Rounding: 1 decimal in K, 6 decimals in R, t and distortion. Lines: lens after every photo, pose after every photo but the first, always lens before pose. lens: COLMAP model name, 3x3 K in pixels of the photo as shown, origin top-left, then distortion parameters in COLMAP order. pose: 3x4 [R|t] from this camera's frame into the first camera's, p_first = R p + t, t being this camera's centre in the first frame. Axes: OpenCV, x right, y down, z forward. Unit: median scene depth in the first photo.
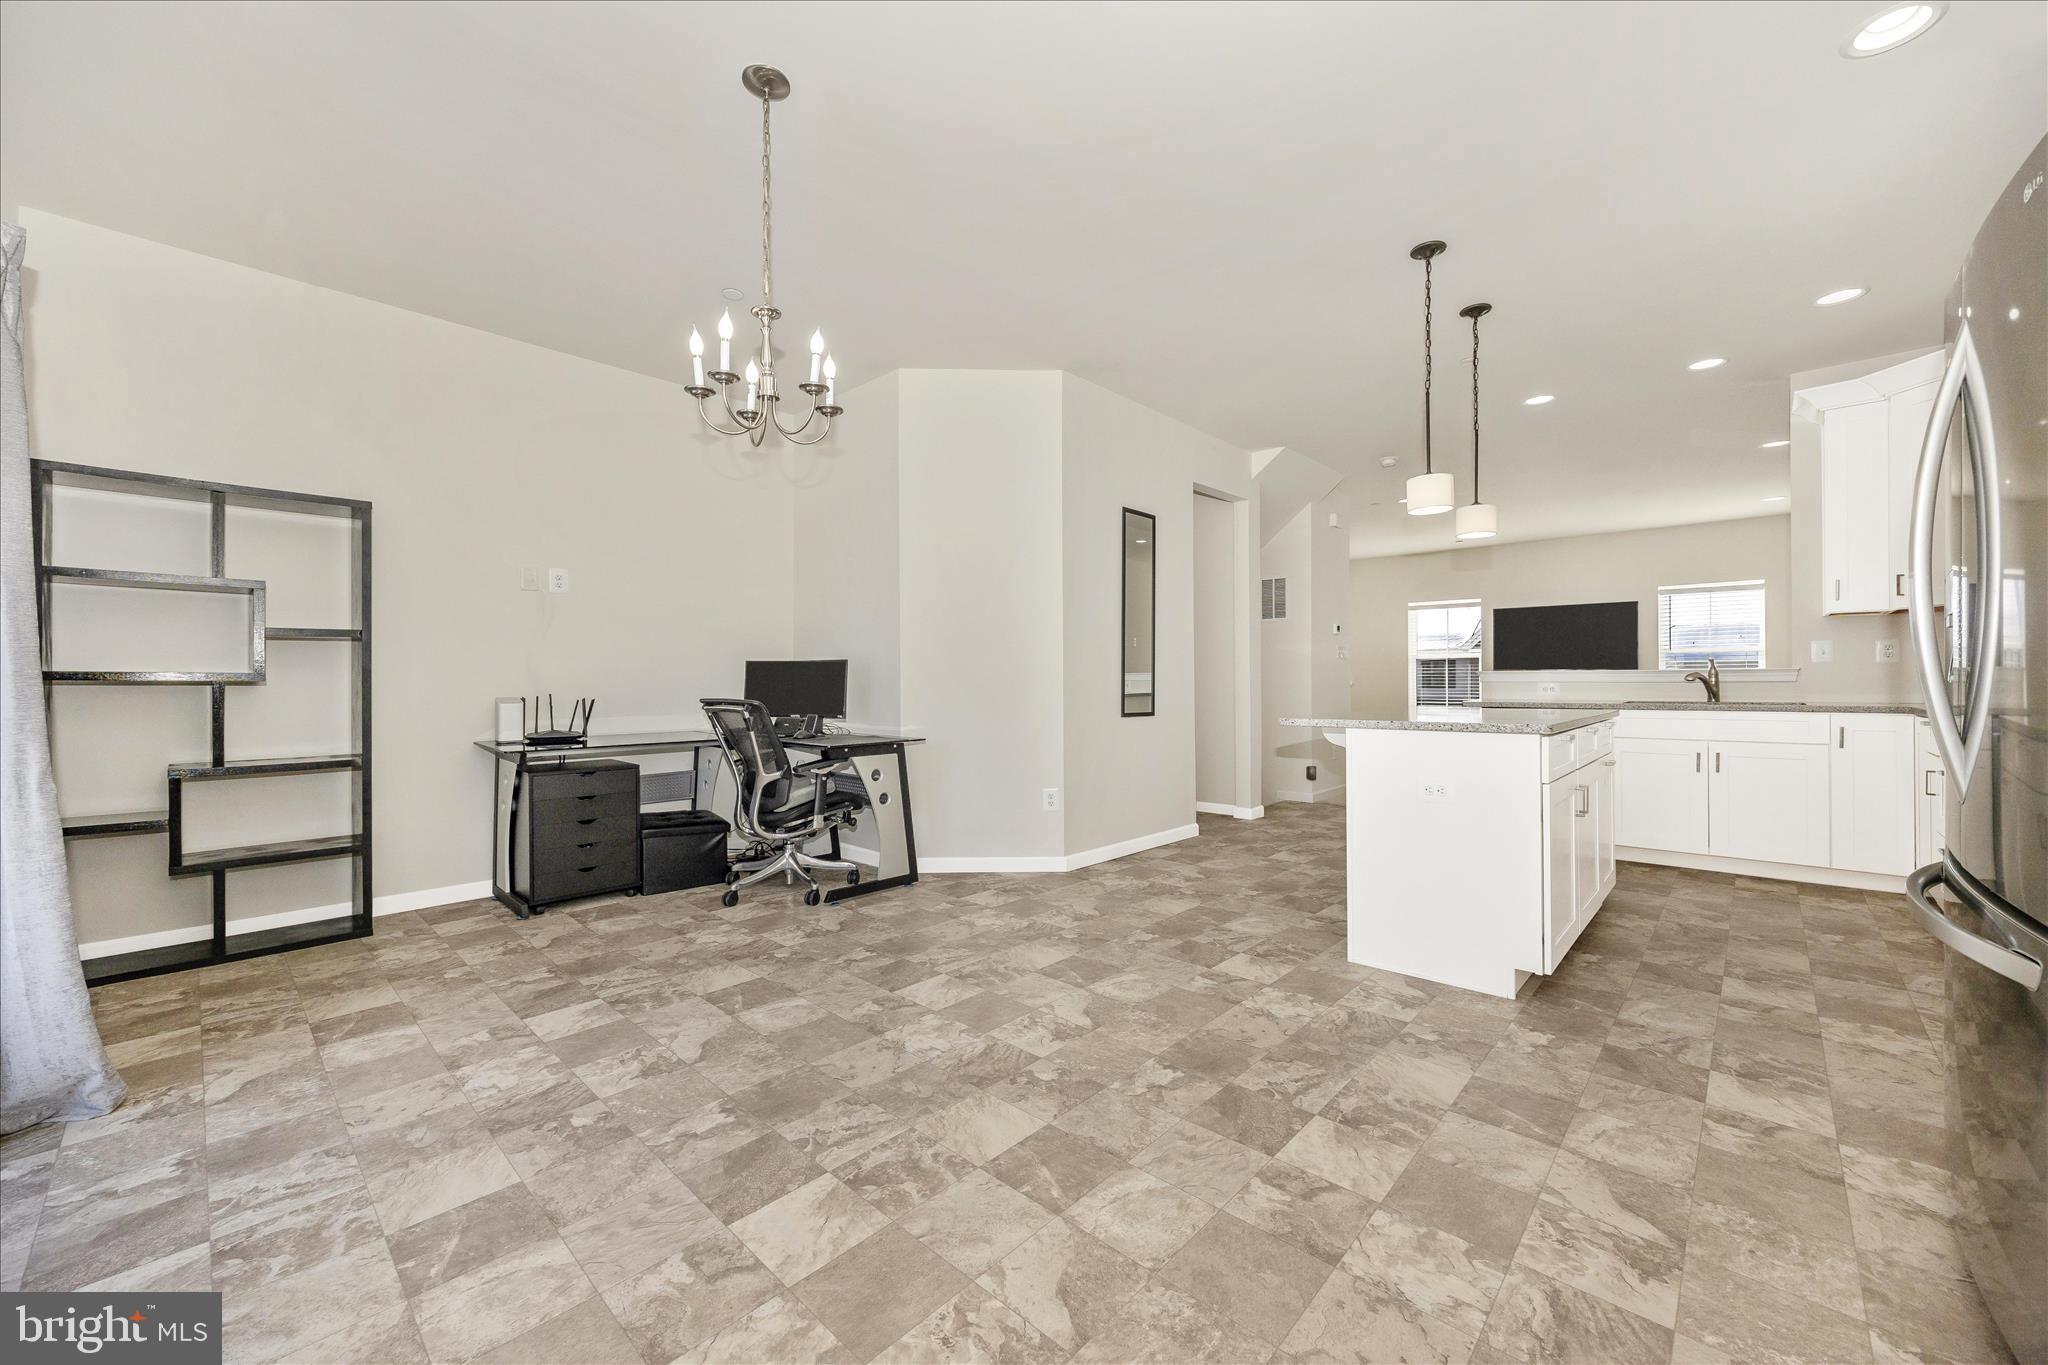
lens RADIAL K [[807.4, 0, 1024.0], [0, 807.4, 682.5], [0, 0, 1]] dist [0.000907, -0.000148]
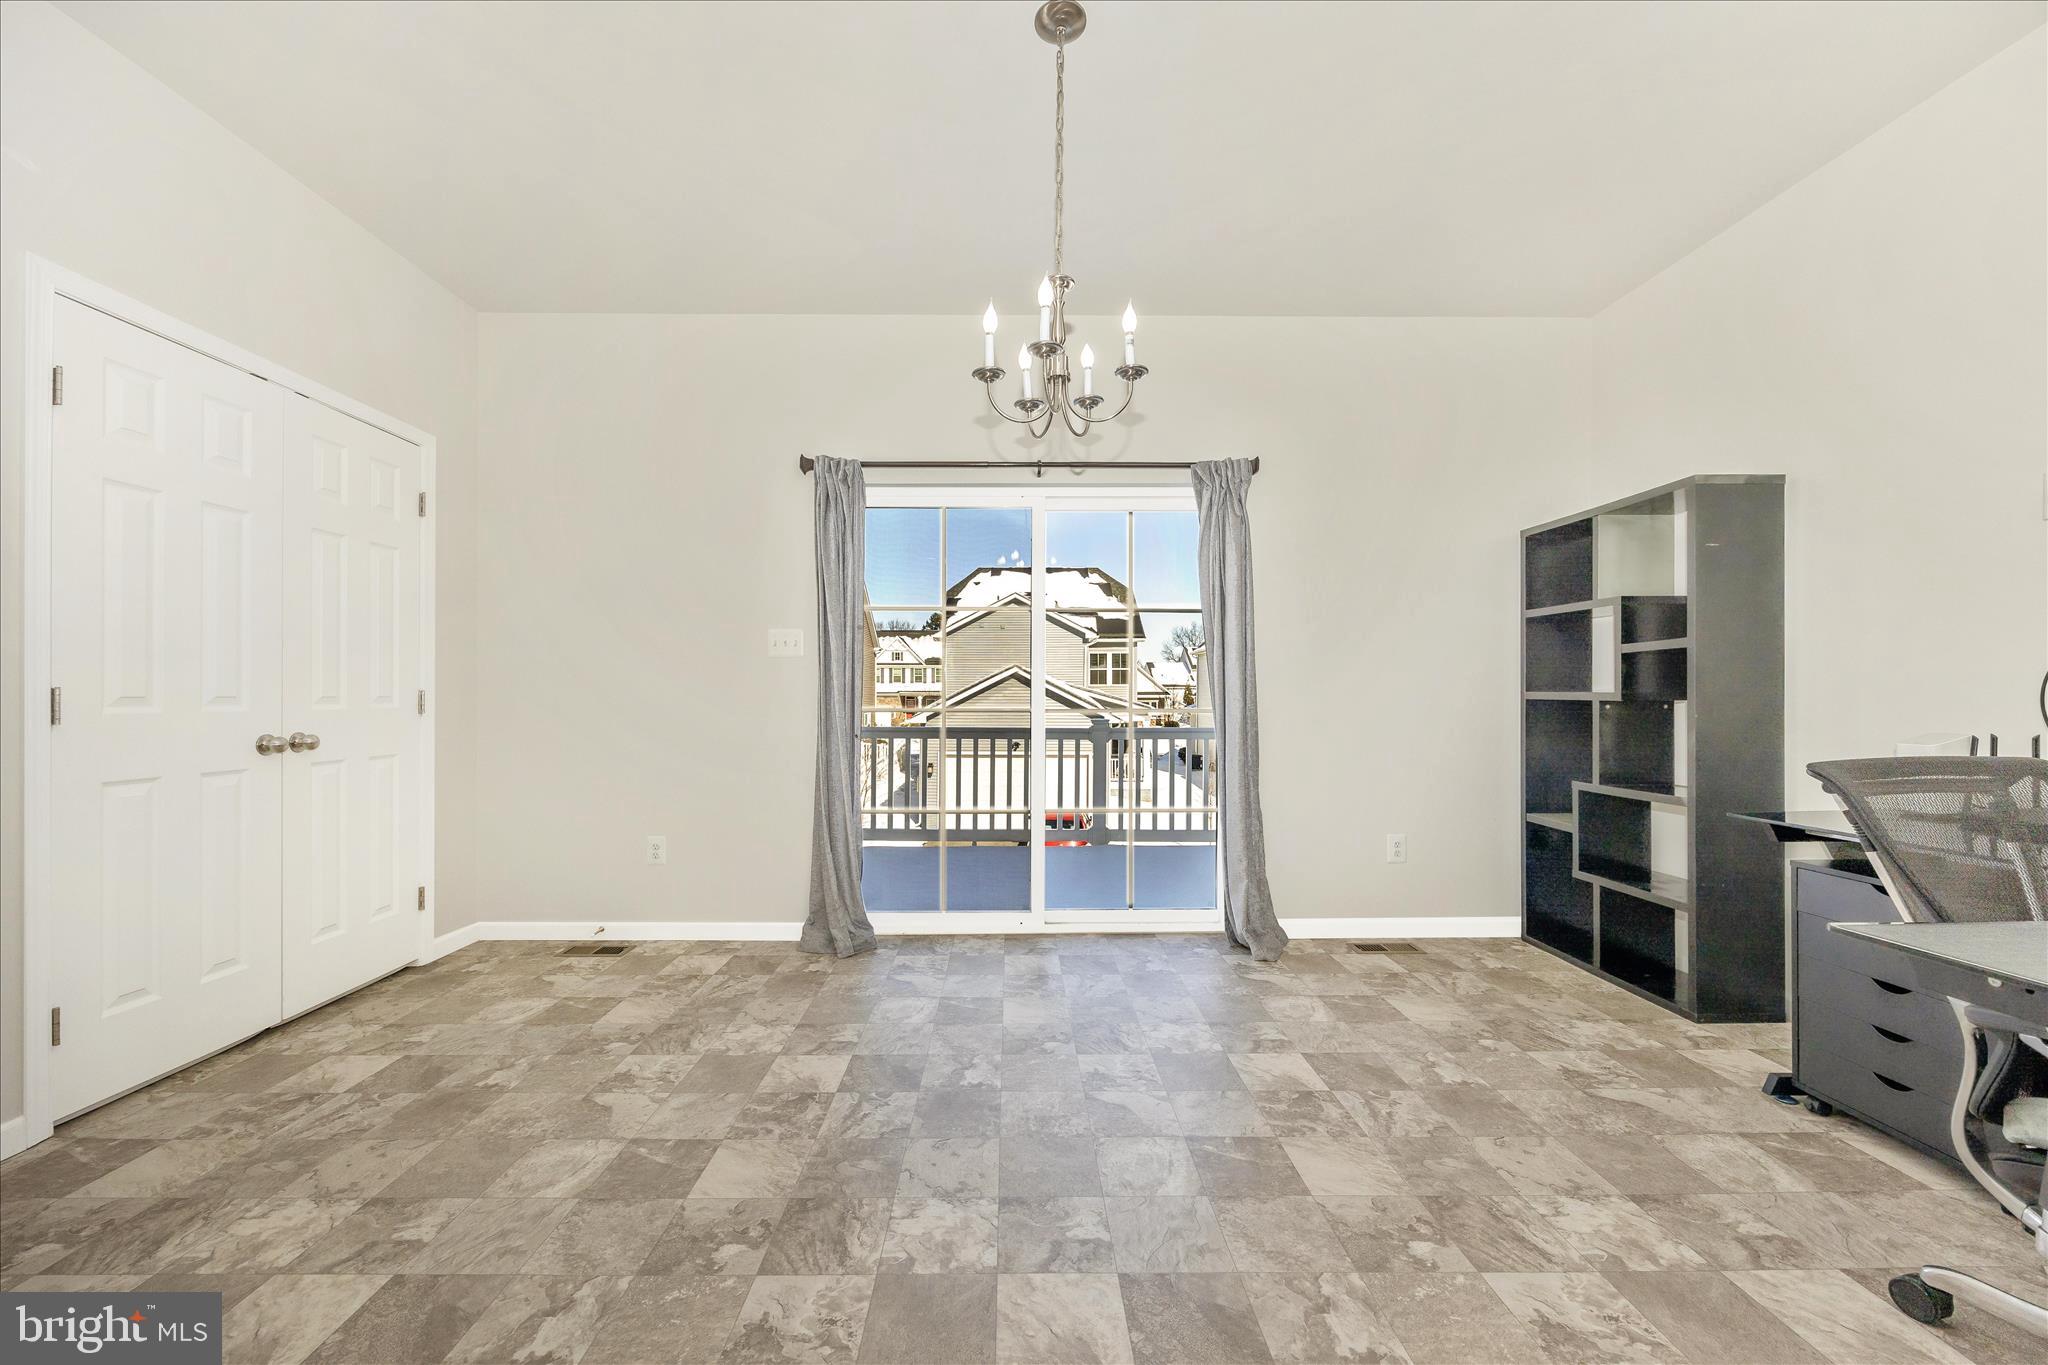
lens RADIAL K [[807.4, 0, 1024.0], [0, 807.4, 682.5], [0, 0, 1]] dist [0.000907, -0.000148]
pose [[-0.729332, -0.001951, -0.684157, 0.436429], [0.005553, 0.999946, -0.008772, -0.034914], [0.684137, -0.010197, -0.729282, 2.231229]]
